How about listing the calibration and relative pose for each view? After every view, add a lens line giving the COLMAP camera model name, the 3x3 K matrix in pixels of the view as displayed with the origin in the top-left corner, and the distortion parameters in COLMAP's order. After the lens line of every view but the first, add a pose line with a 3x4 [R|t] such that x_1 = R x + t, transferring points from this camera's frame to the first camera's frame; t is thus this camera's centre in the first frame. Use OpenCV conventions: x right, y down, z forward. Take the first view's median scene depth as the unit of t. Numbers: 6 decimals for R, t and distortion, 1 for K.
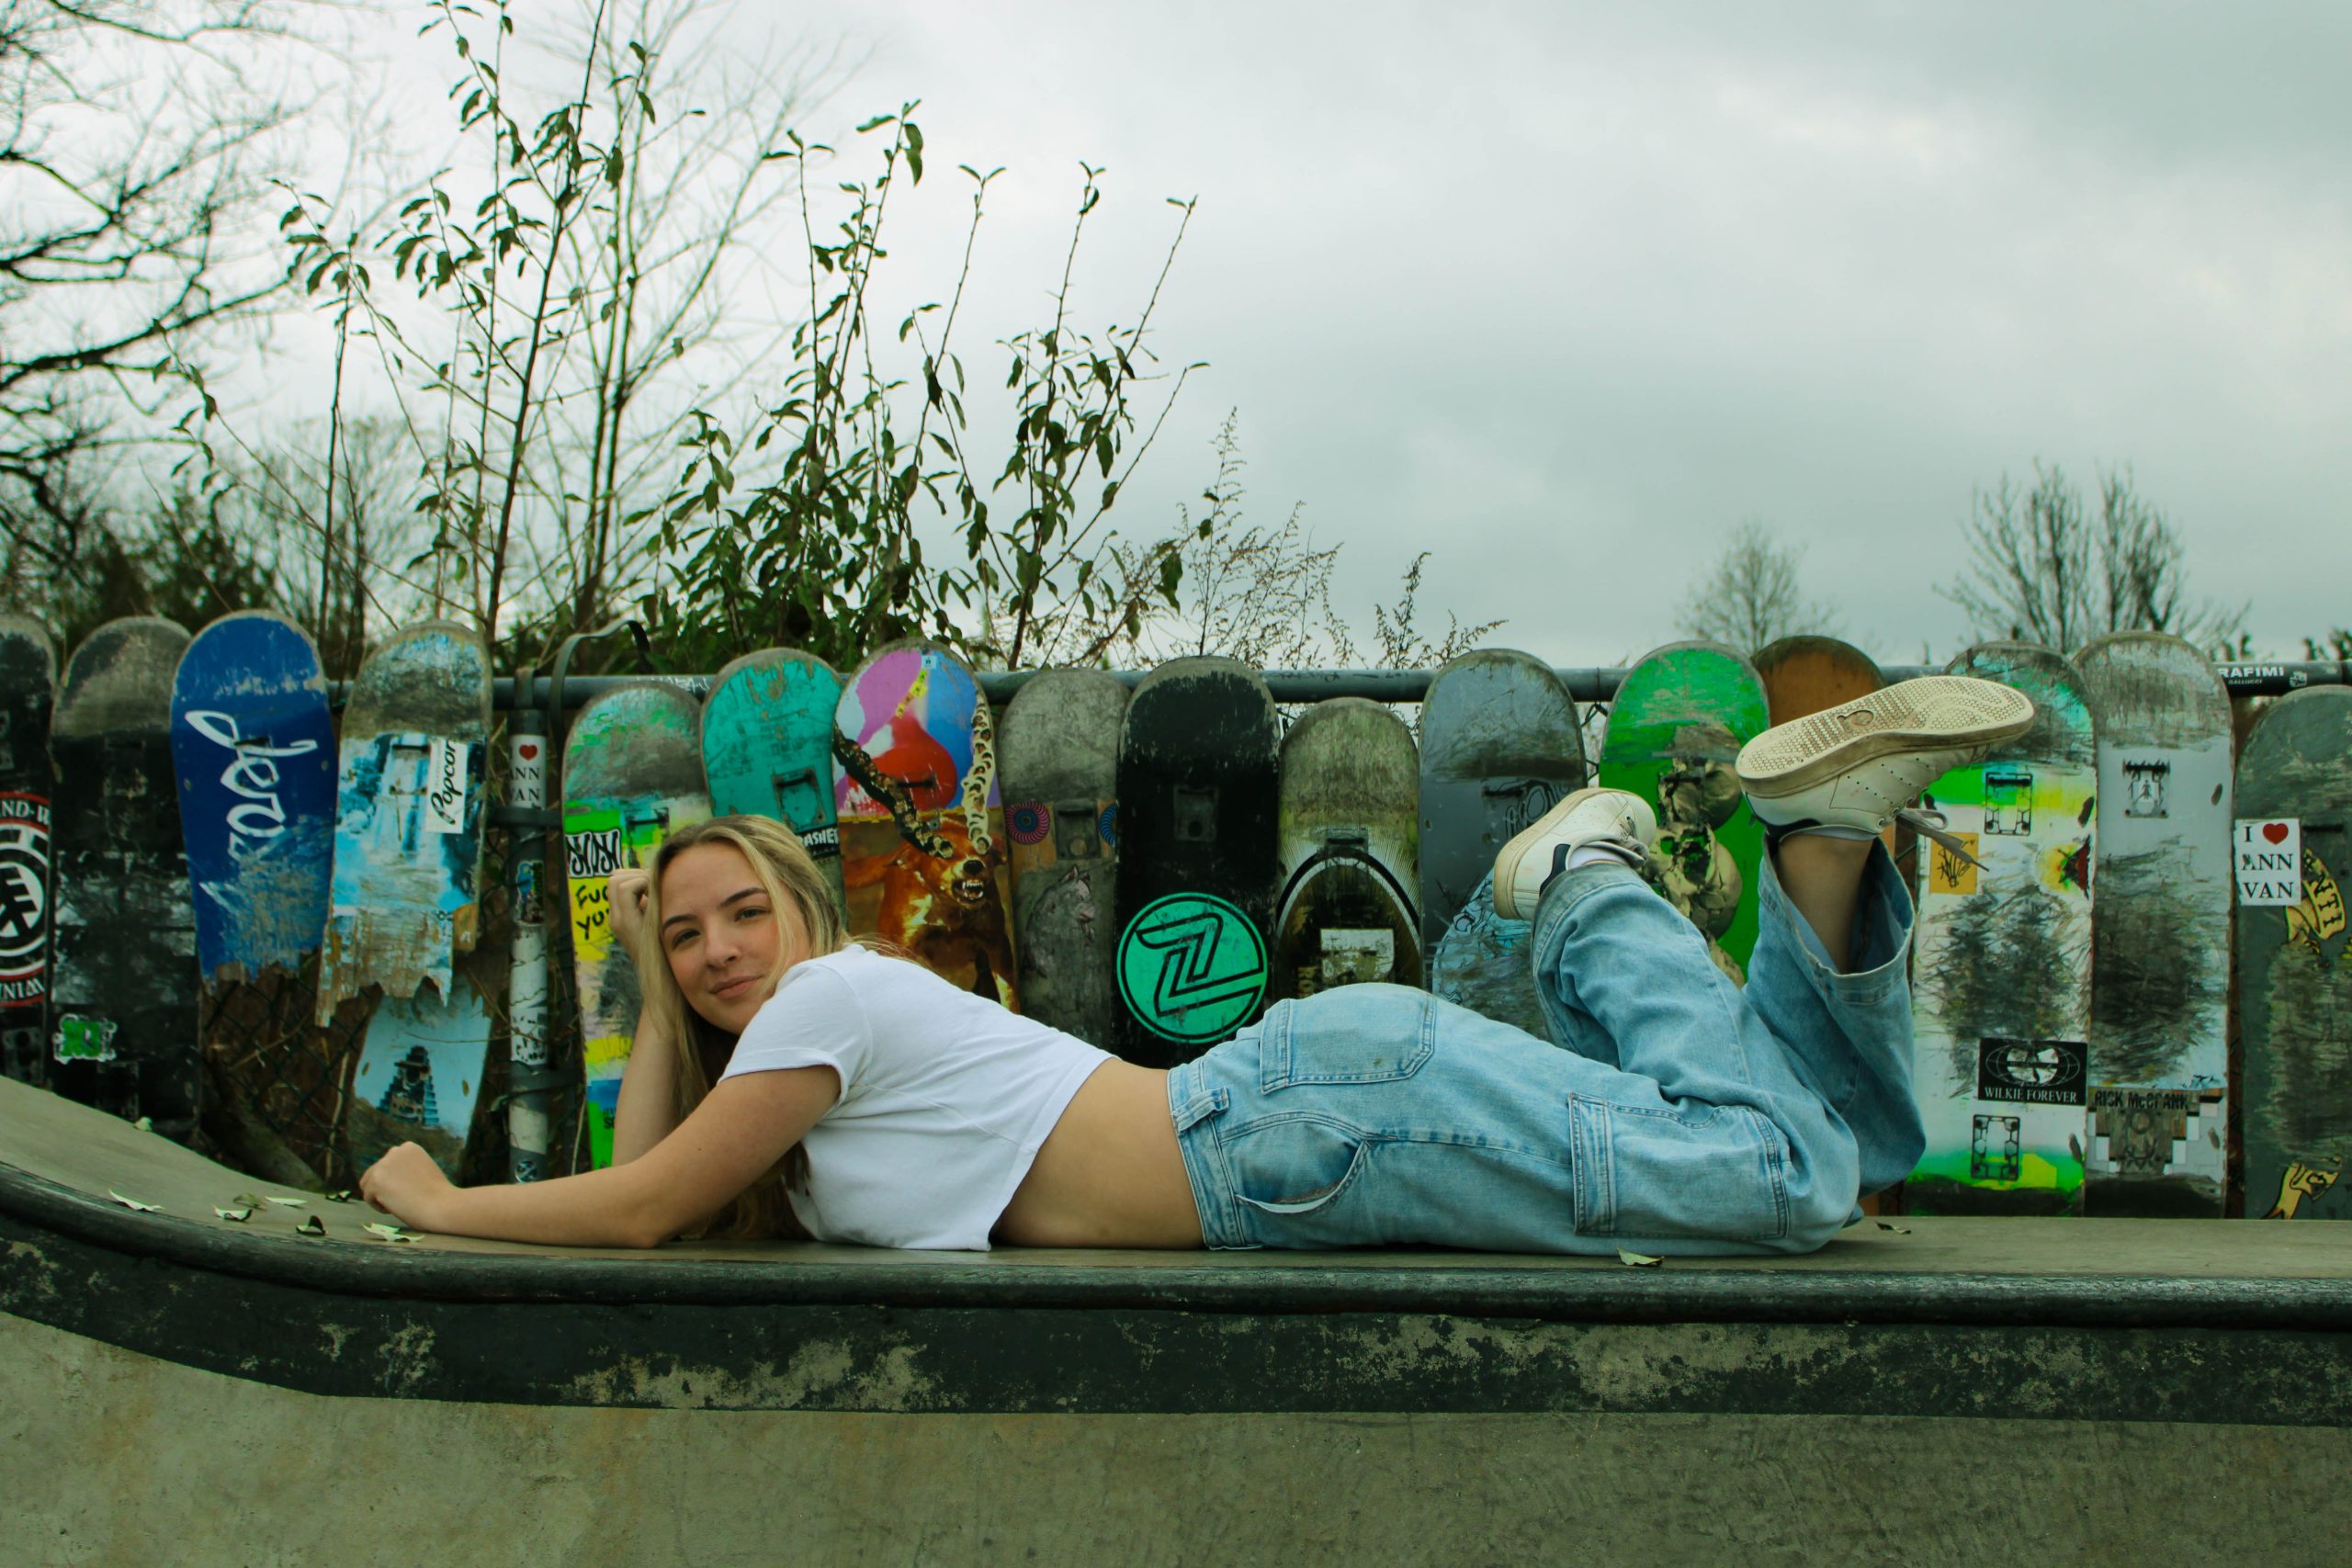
lens RADIAL K [[3078.2, 0, 1176.0], [0, 3078.2, 784.0], [0, 0, 1]] dist [-0.054415, 0.027304]
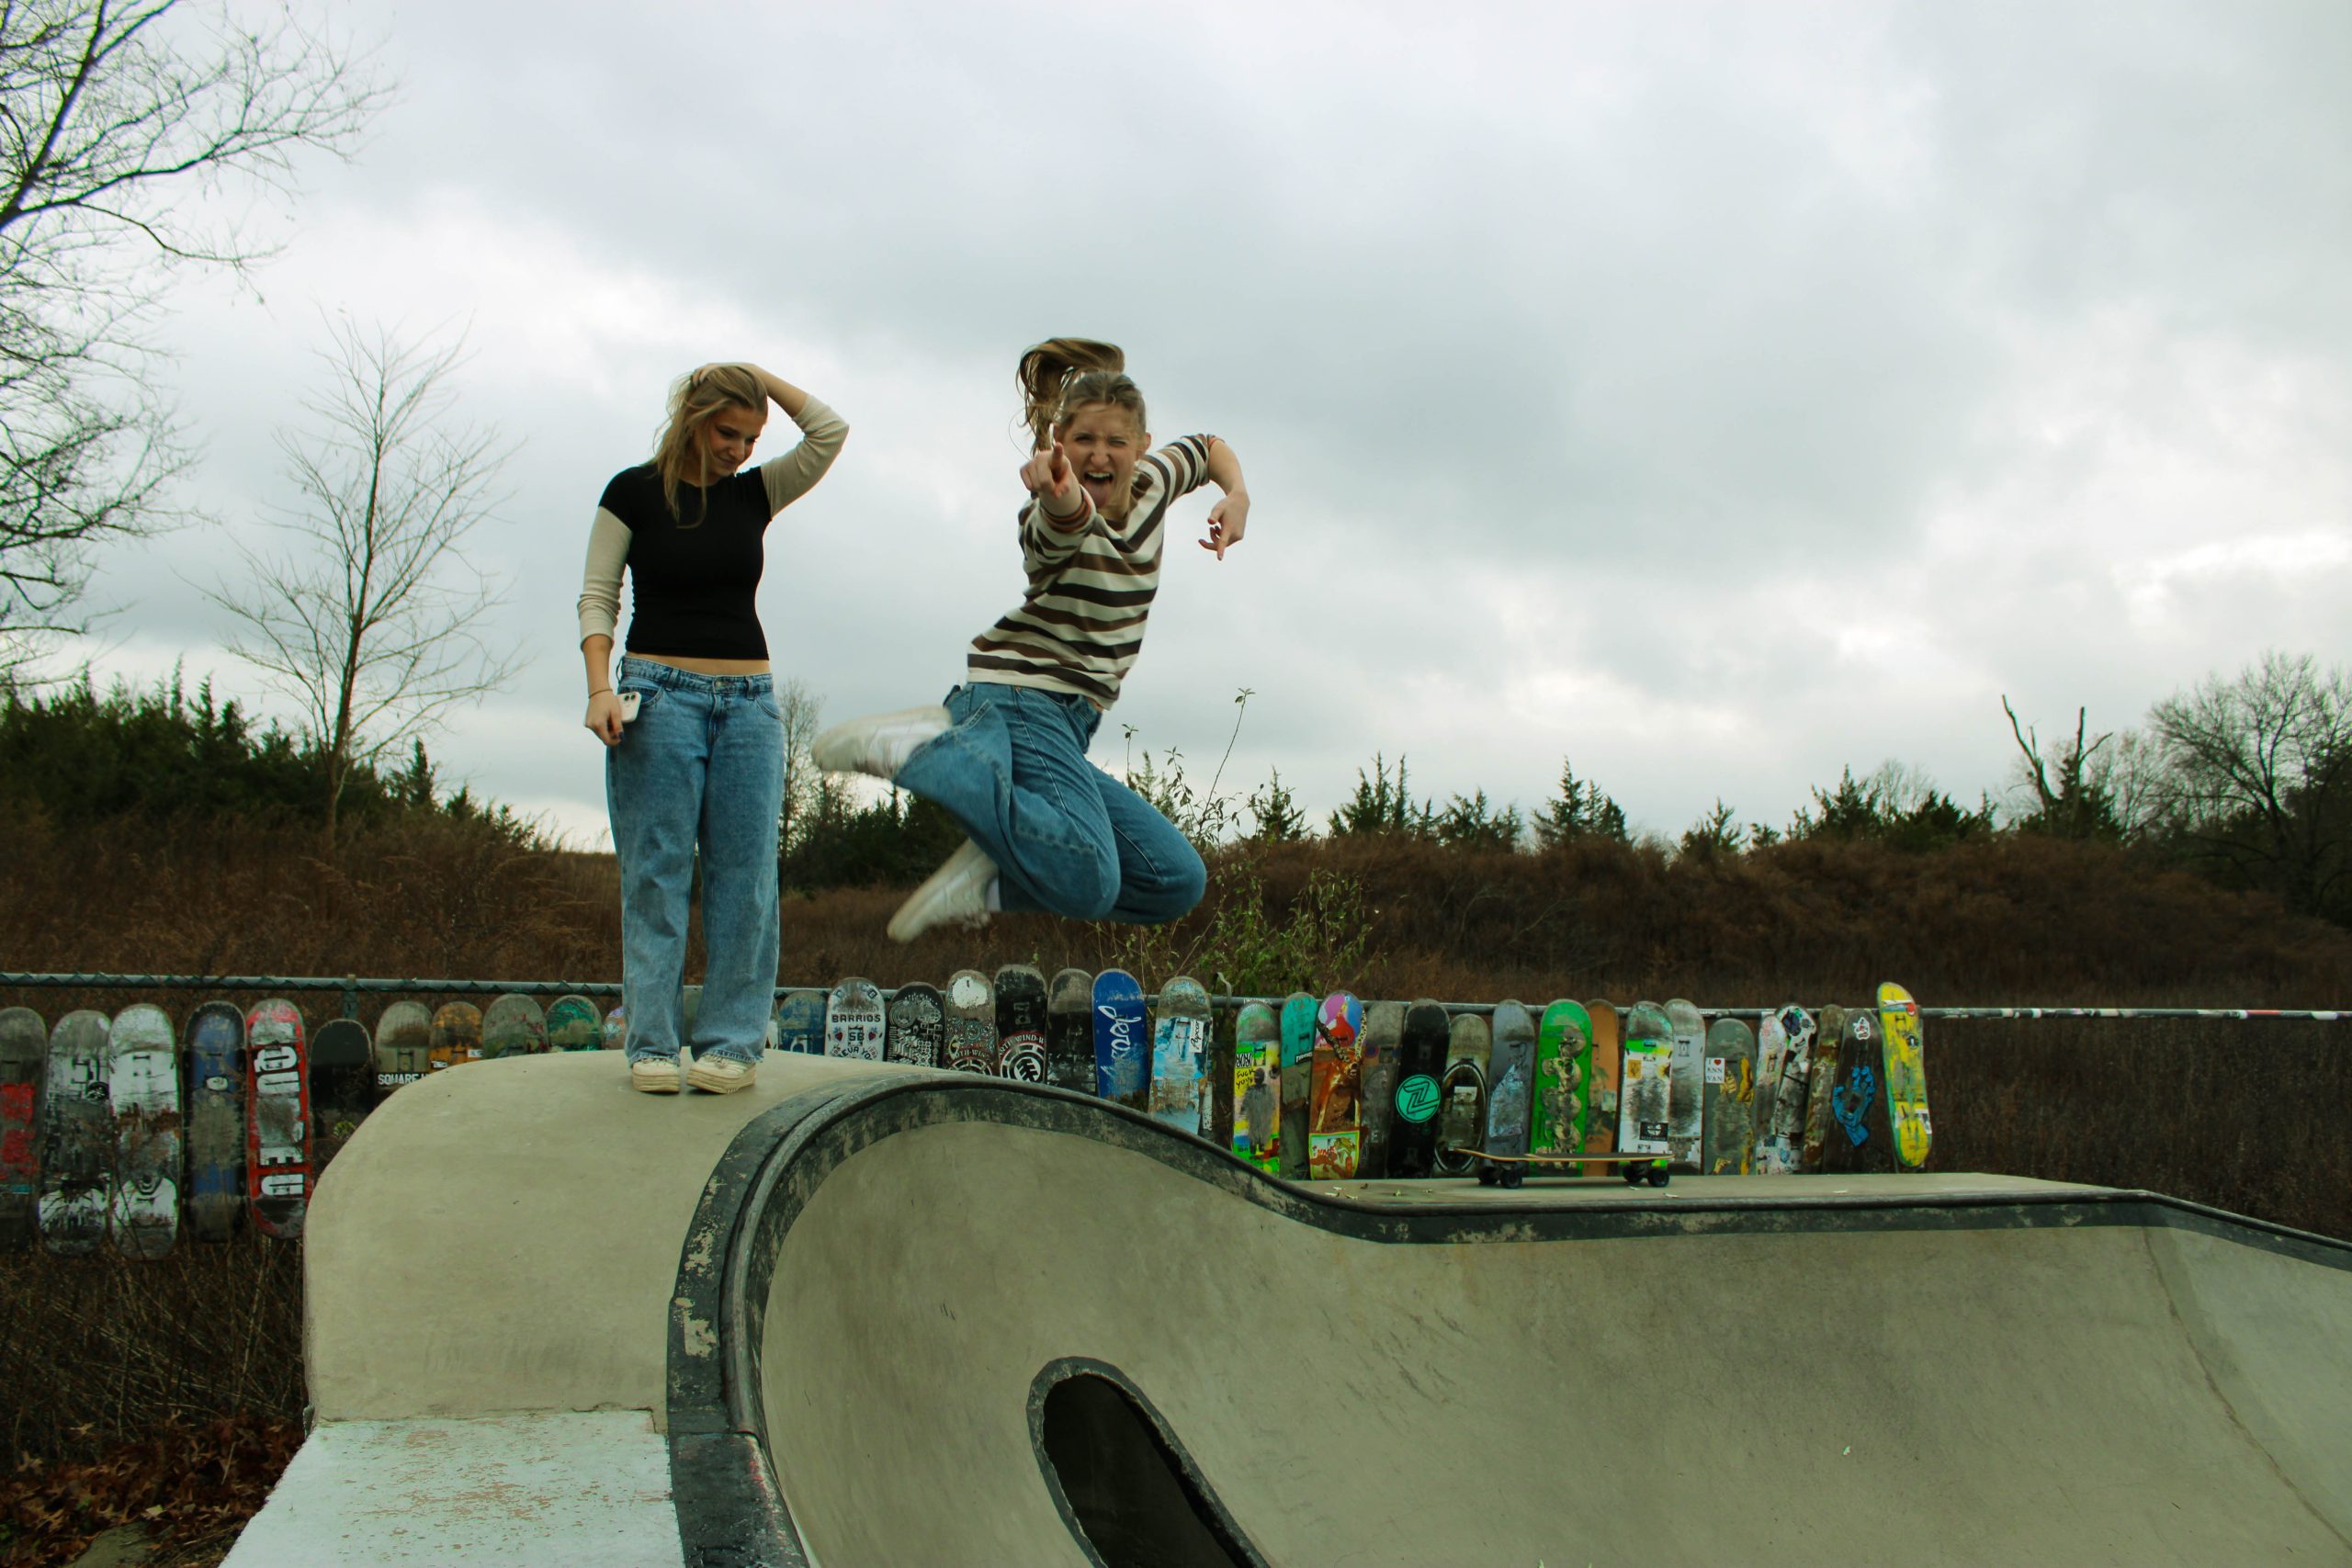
lens RADIAL K [[1964.2, 0, 1176.0], [0, 1964.2, 784.0], [0, 0, 1]] dist [-0.166589, 0.152374]
pose [[0.914694, 0.066786, 0.398590, -1.074344], [-0.057746, 0.997730, -0.034657, -0.183442], [-0.400000, 0.008683, 0.916474, -0.747779]]
